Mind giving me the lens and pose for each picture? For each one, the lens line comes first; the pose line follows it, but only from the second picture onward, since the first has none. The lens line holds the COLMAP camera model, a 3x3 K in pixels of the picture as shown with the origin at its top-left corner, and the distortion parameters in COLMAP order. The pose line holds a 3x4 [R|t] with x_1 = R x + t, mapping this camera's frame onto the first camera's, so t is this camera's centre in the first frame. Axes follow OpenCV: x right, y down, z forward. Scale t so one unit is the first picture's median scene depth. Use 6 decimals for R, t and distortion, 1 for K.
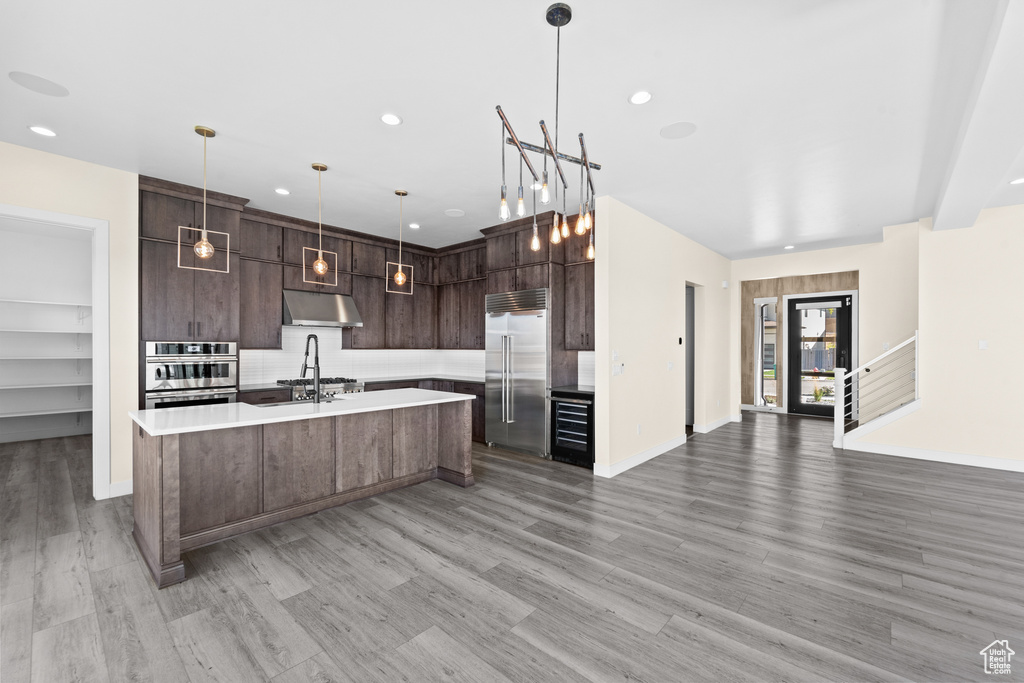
lens RADIAL K [[416.0, 0, 517.6], [0, 416.0, 348.2], [0, 0, 1]] dist [0.000416, -0.000909]
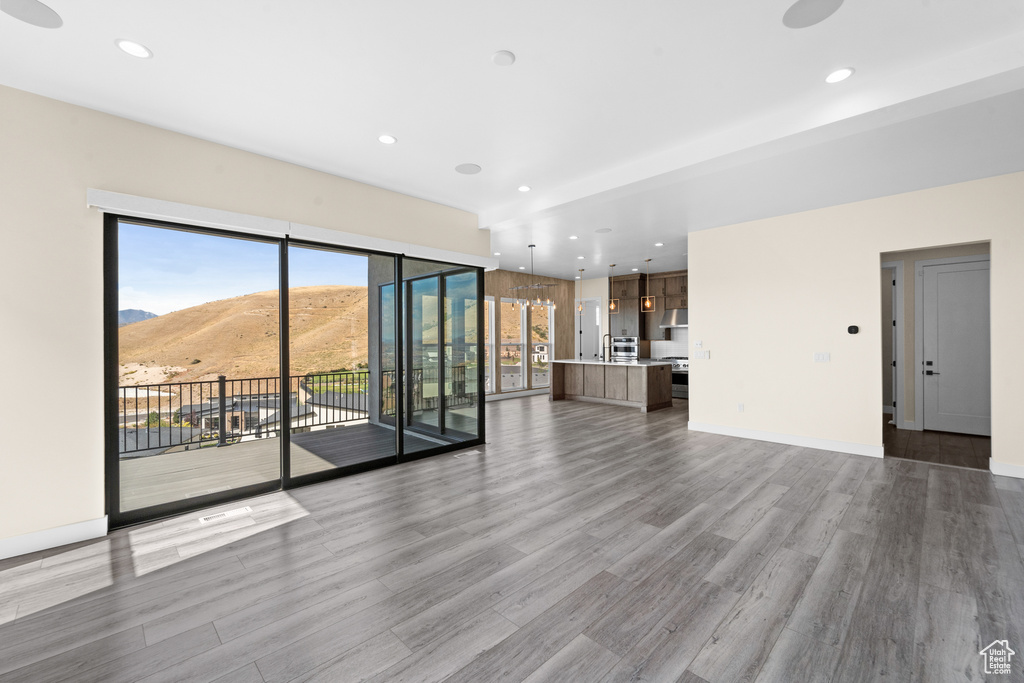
lens RADIAL K [[429.2, 0, 523.6], [0, 429.2, 342.0], [0, 0, 1]] dist [-0.001226, -0.000730]
pose [[-0.044095, 0.001008, -0.999027, 1.760117], [0.001341, 0.999999, 0.000950, 0.008539], [0.999026, -0.001298, -0.044097, 0.506642]]
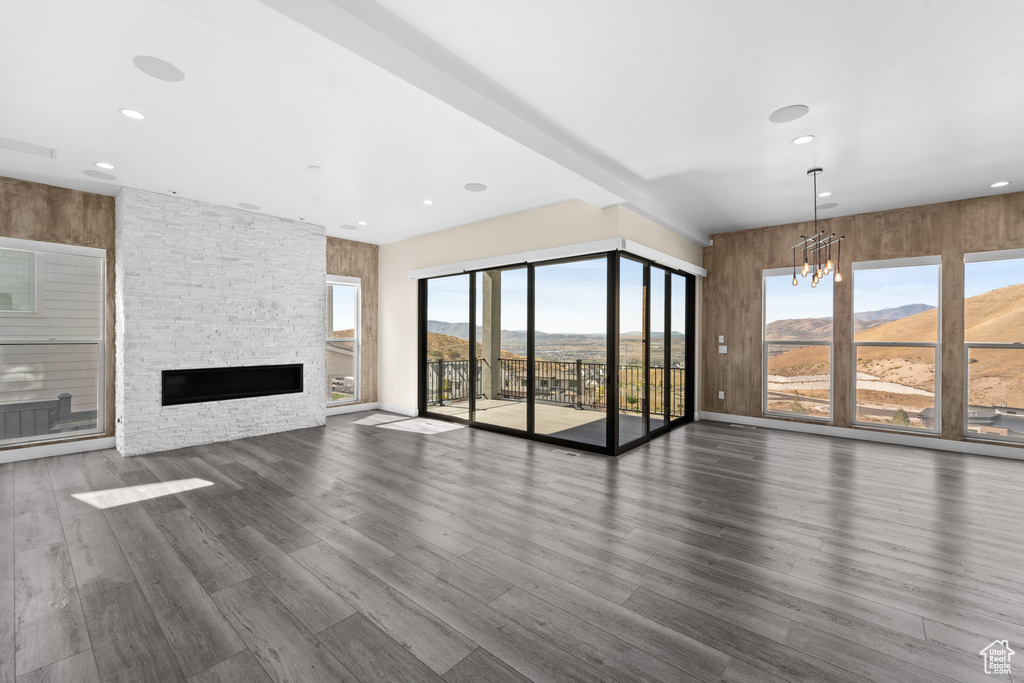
lens RADIAL K [[431.9, 0, 509.4], [0, 431.9, 342.6], [0, 0, 1]] dist [-0.000090, -0.000783]
pose [[-0.999929, -0.007153, -0.009487, 0.744615], [-0.007332, 0.999793, 0.018963, 0.002699], [0.009349, 0.019032, -0.999775, 1.448765]]
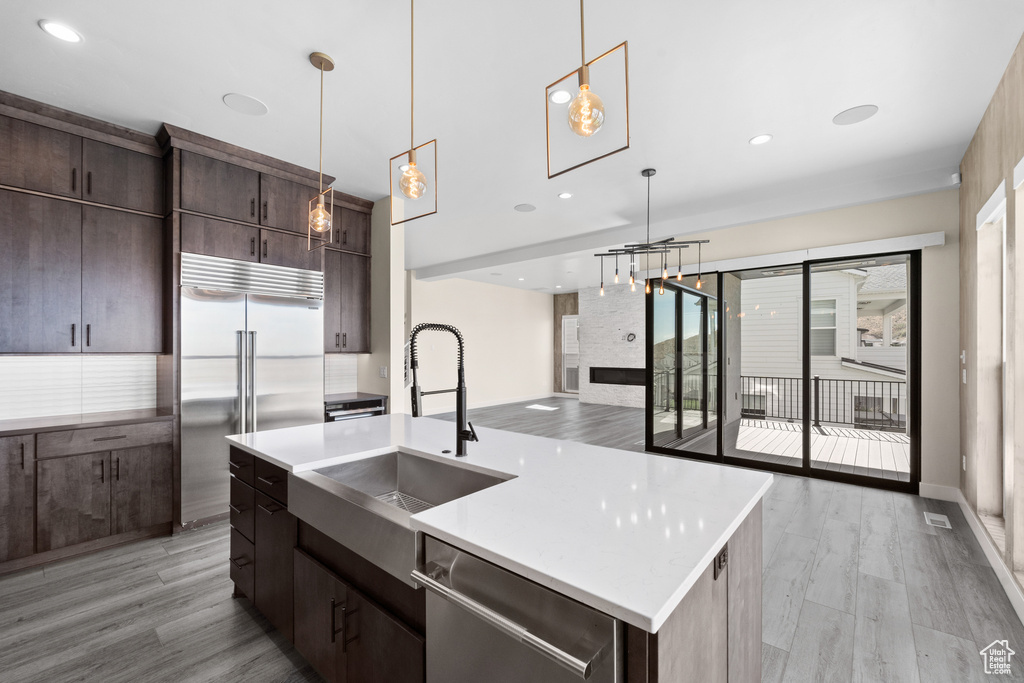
lens RADIAL K [[420.4, 0, 518.5], [0, 420.4, 345.9], [0, 0, 1]] dist [-0.001484, -0.000589]
pose [[-0.026080, 0.006781, 0.999637, -0.827373], [0.002693, 0.999974, -0.006713, -0.002792], [-0.999656, 0.002517, -0.026097, 0.762048]]
